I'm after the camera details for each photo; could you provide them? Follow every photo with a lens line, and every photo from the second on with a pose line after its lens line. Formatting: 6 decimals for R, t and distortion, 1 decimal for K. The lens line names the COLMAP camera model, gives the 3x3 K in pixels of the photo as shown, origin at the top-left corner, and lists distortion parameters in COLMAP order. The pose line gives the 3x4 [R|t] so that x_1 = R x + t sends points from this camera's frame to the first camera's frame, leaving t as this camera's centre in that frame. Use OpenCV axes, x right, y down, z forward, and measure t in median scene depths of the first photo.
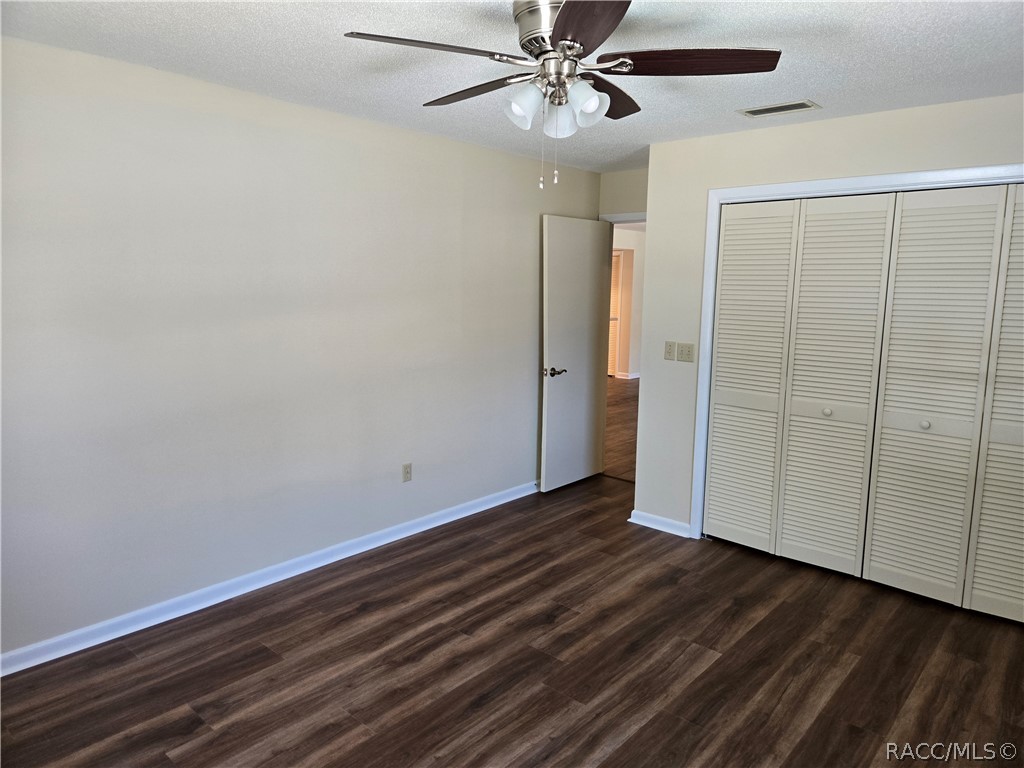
lens RADIAL K [[686.2, 0, 512.0], [0, 686.2, 384.0], [0, 0, 1]] dist [0.004660, 0.001311]
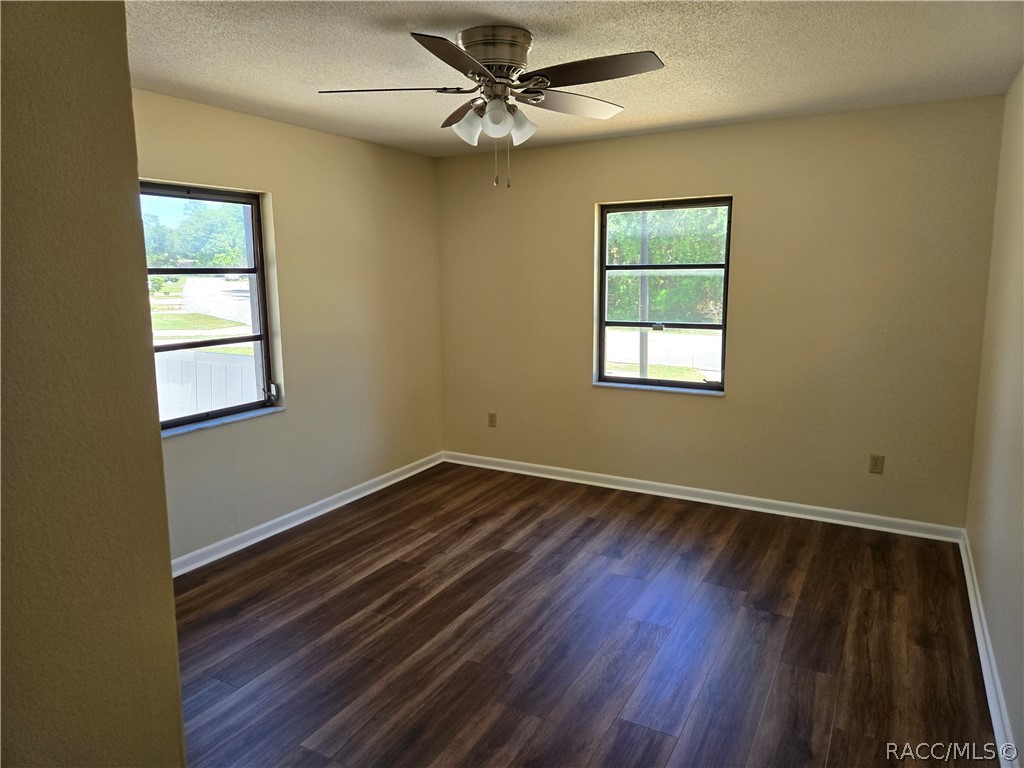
lens RADIAL K [[686.2, 0, 512.0], [0, 686.2, 384.0], [0, 0, 1]] dist [0.004660, 0.001311]
pose [[-0.975725, 0.031813, -0.216676, 0.247881], [-0.035921, 0.952744, 0.301642, -0.264192], [0.216033, 0.302103, -0.928474, 1.806456]]
